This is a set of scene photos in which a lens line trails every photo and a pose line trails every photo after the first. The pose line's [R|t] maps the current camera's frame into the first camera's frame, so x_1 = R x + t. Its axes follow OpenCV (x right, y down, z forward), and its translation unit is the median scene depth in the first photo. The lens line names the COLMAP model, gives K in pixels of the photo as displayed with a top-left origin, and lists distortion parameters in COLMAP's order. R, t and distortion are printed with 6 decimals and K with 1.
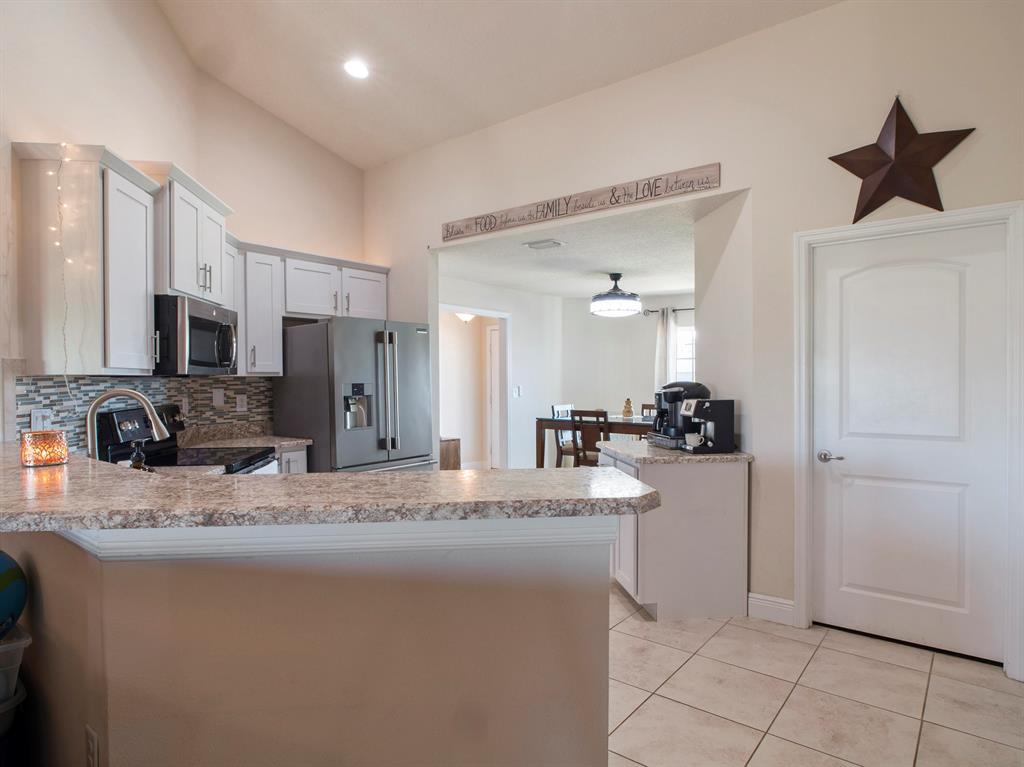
lens RADIAL K [[599.7, 0, 512.0], [0, 599.7, 385.4], [0, 0, 1]] dist [-0.007112, -0.001635]
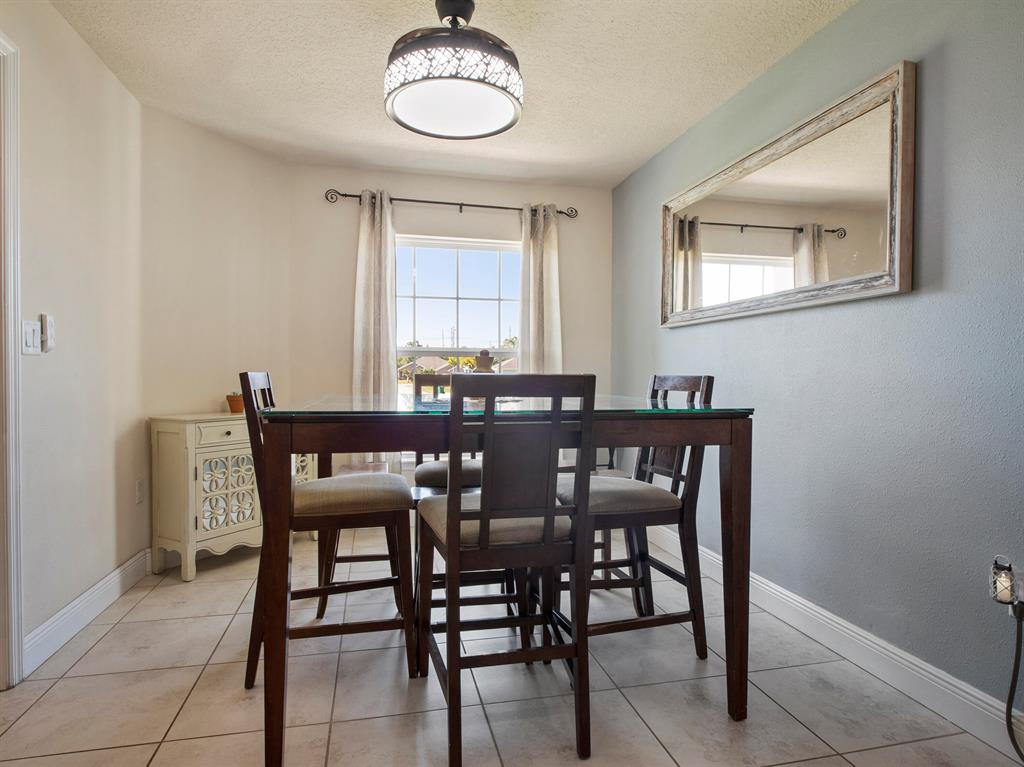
lens RADIAL K [[599.7, 0, 515.0], [0, 599.7, 382.8], [0, 0, 1]] dist [-0.007112, -0.001635]
pose [[0.614184, -0.006033, 0.789140, -0.144100], [0.008381, 0.999964, 0.001122, 0.065675], [-0.789118, 0.005925, 0.614213, 1.208609]]
